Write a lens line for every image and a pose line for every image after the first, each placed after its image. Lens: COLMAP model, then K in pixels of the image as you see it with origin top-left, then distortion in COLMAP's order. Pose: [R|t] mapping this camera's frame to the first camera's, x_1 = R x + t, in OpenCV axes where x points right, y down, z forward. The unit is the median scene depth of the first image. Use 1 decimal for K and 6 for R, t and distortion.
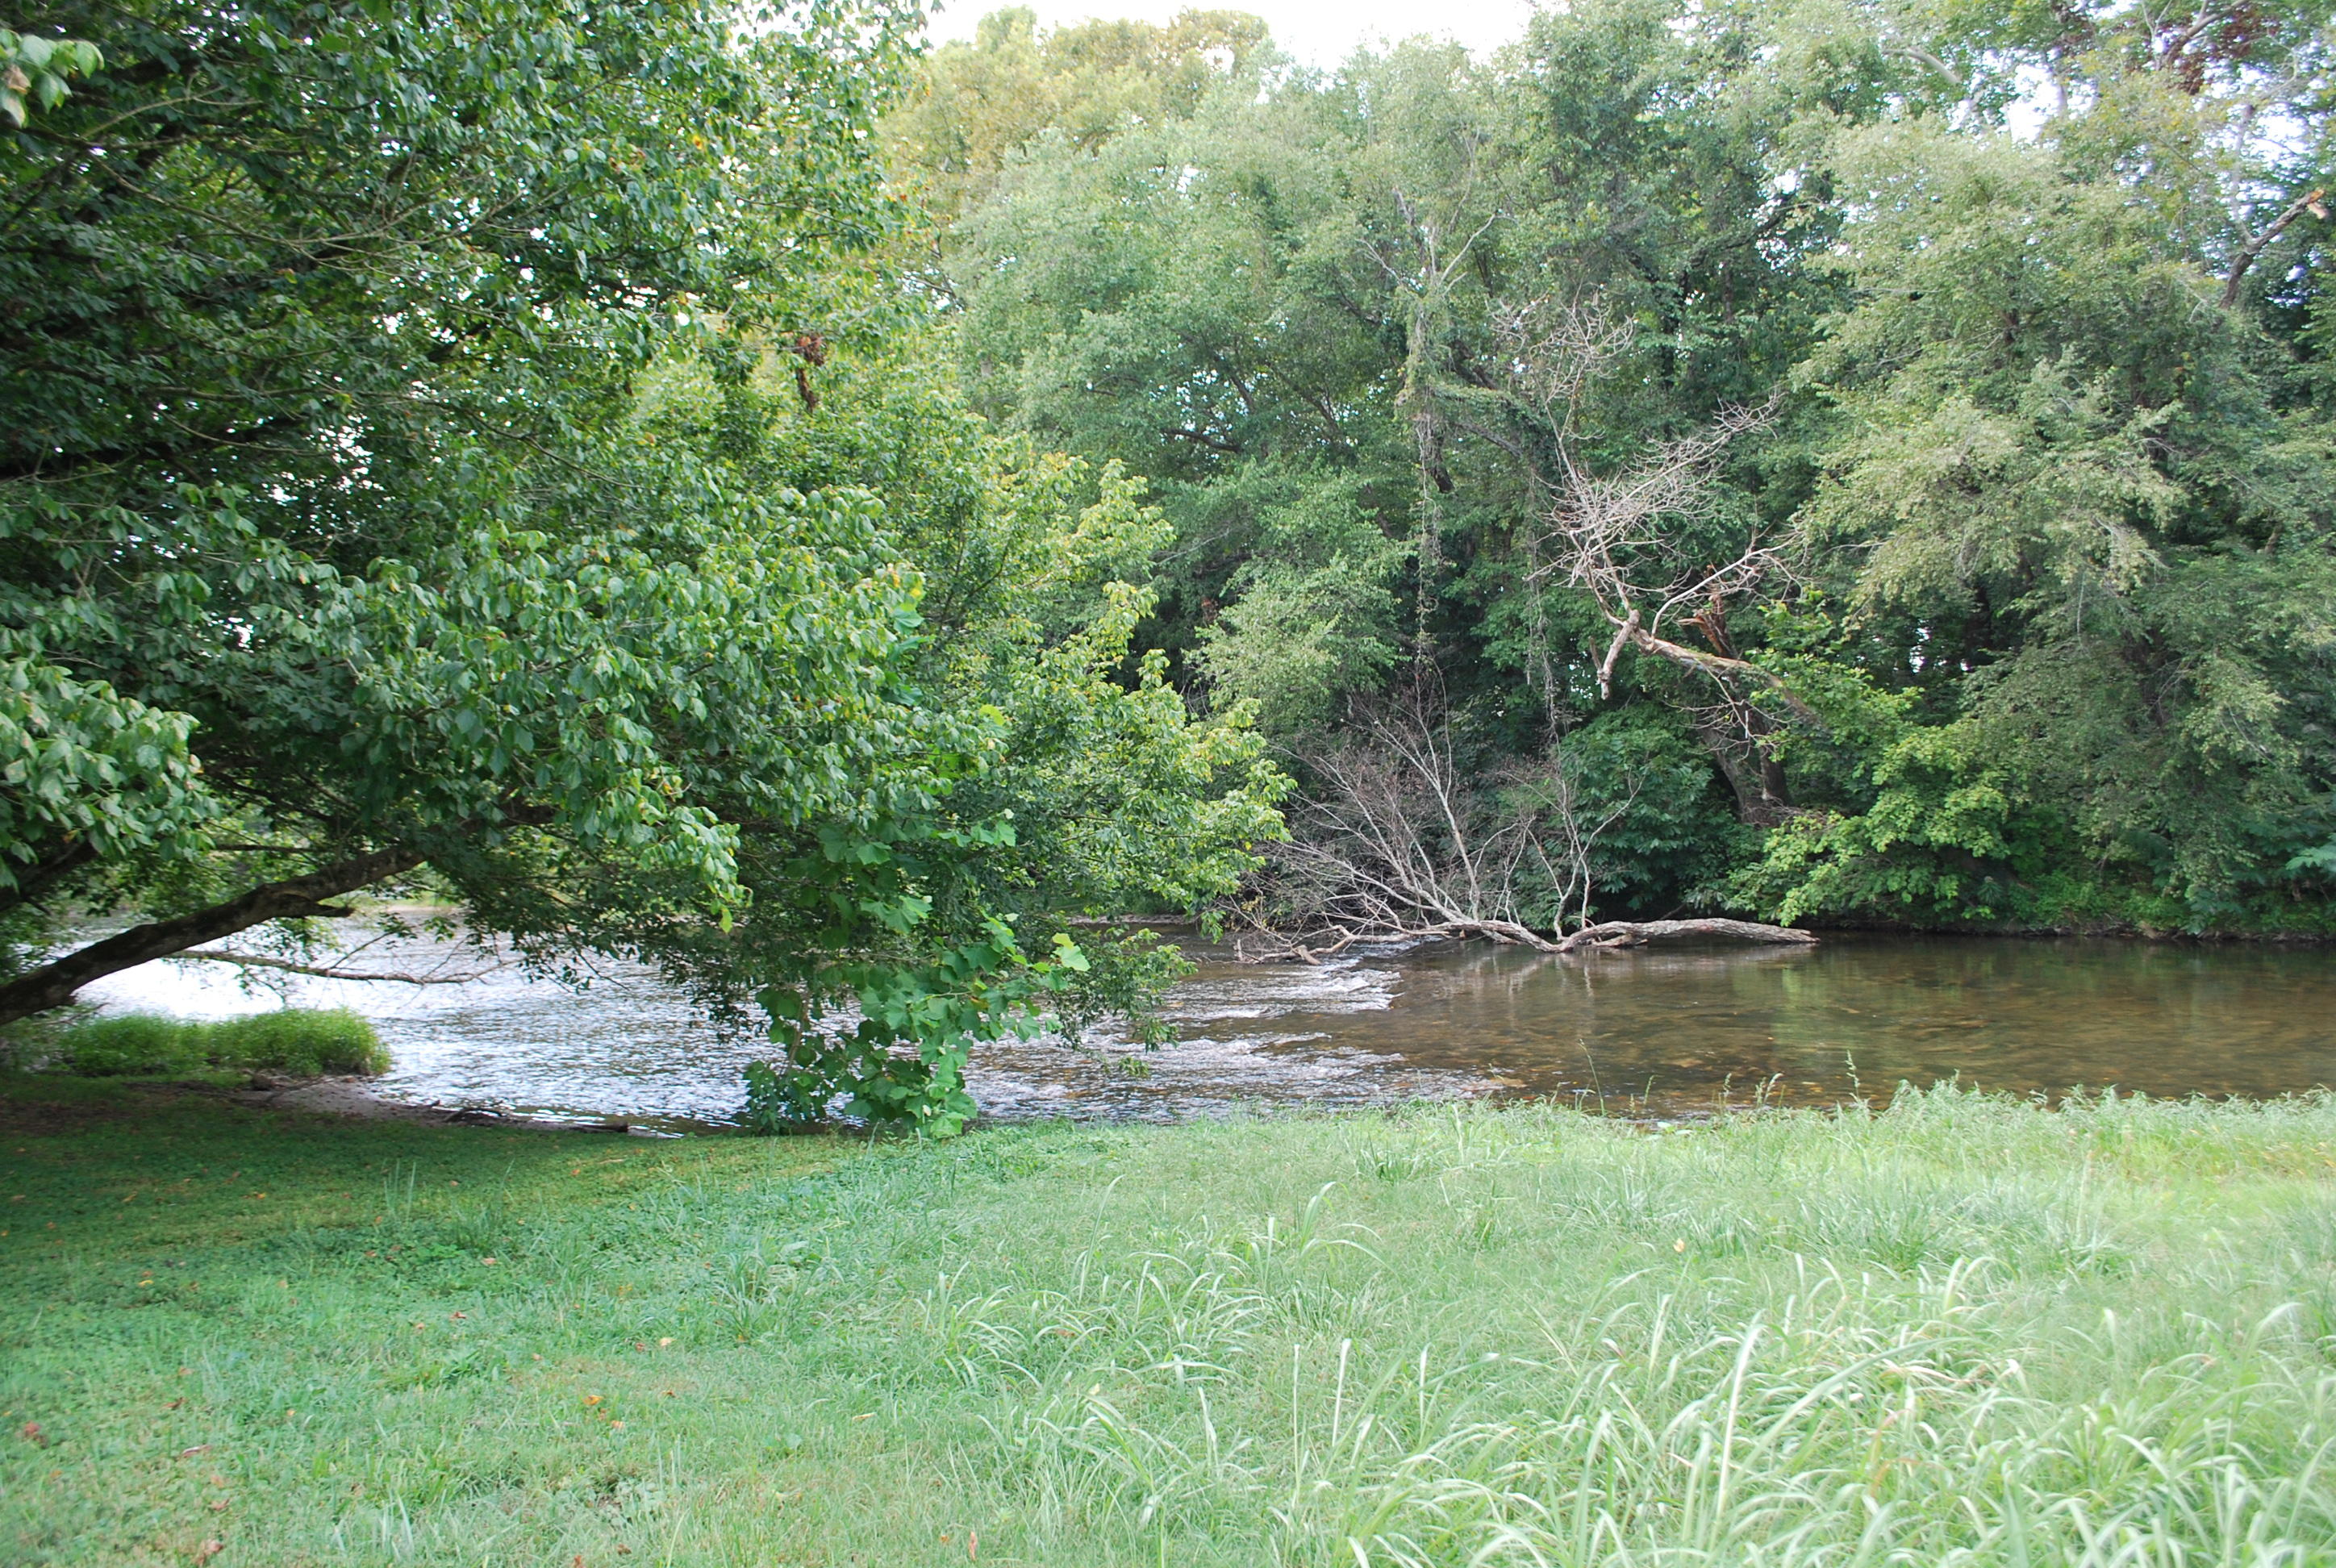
lens RADIAL K [[1859.8, 0, 1192.3], [0, 1859.8, 774.1], [0, 0, 1]] dist [-0.075240, -0.002573]
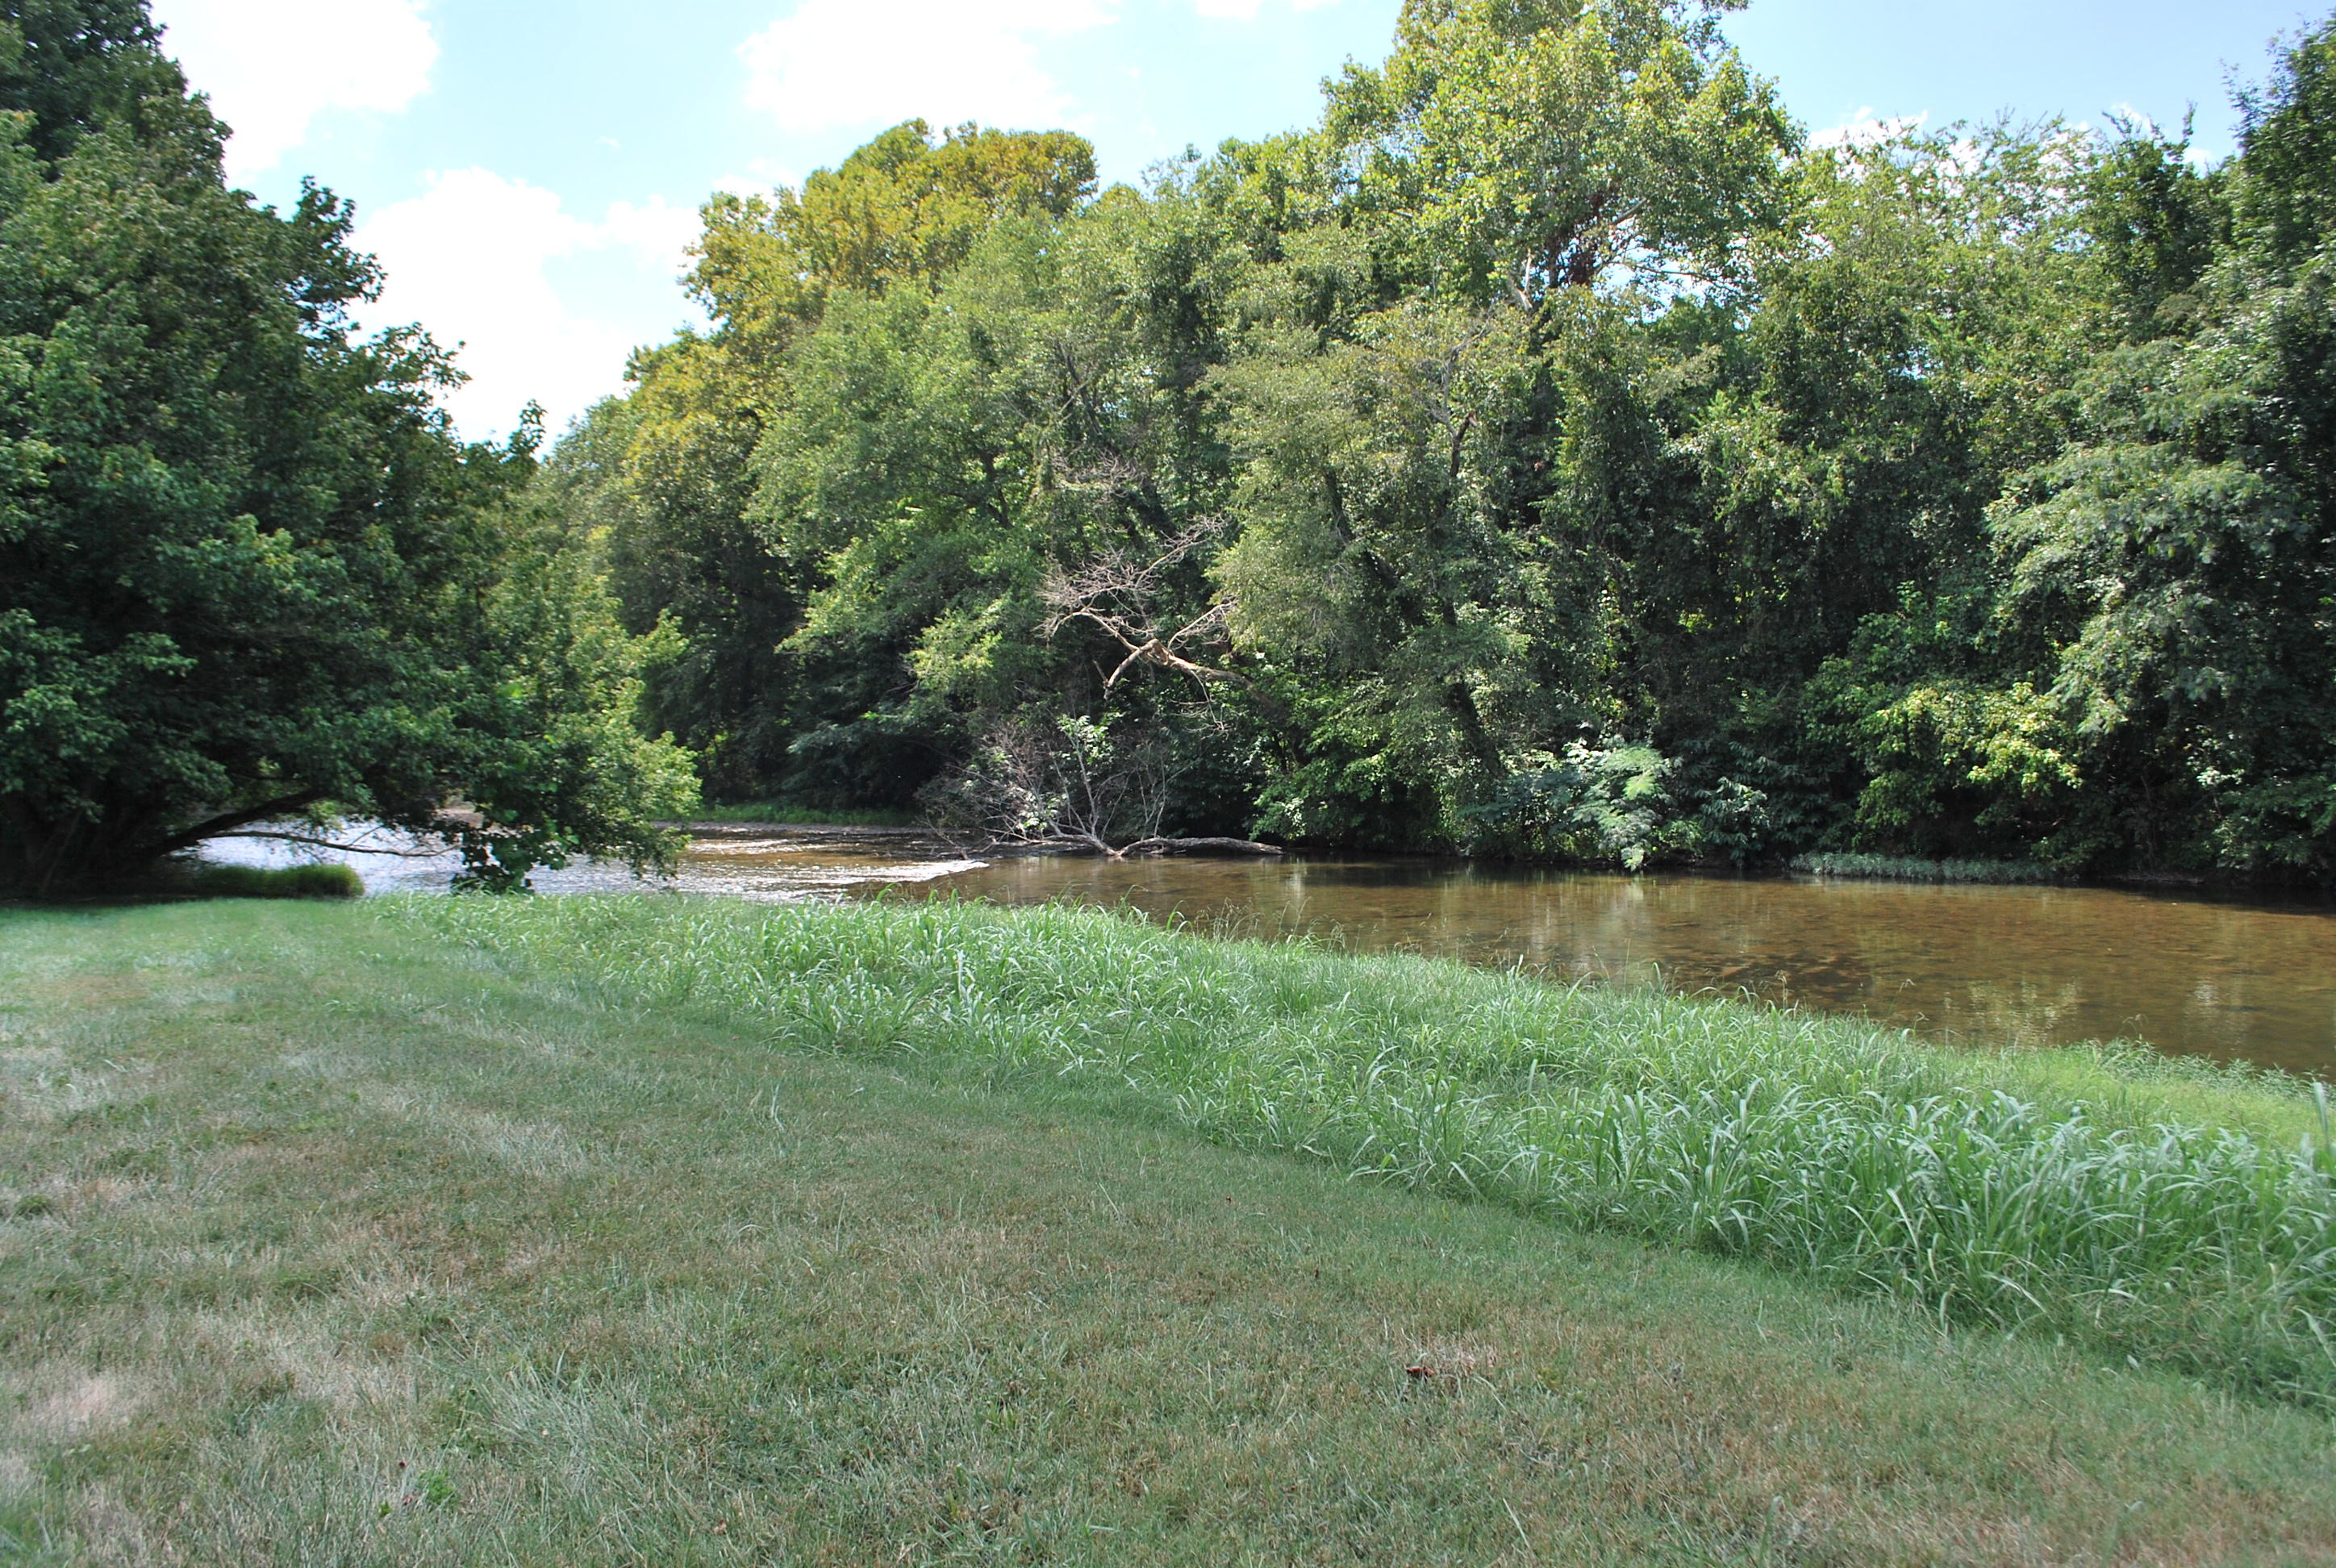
lens RADIAL K [[1859.8, 0, 1192.3], [0, 1859.8, 774.1], [0, 0, 1]] dist [-0.075240, -0.002573]
pose [[0.996842, 0.016914, -0.077588, 0.649960], [-0.013556, 0.998957, 0.043605, -0.074517], [0.078245, -0.042416, 0.996031, -0.974414]]
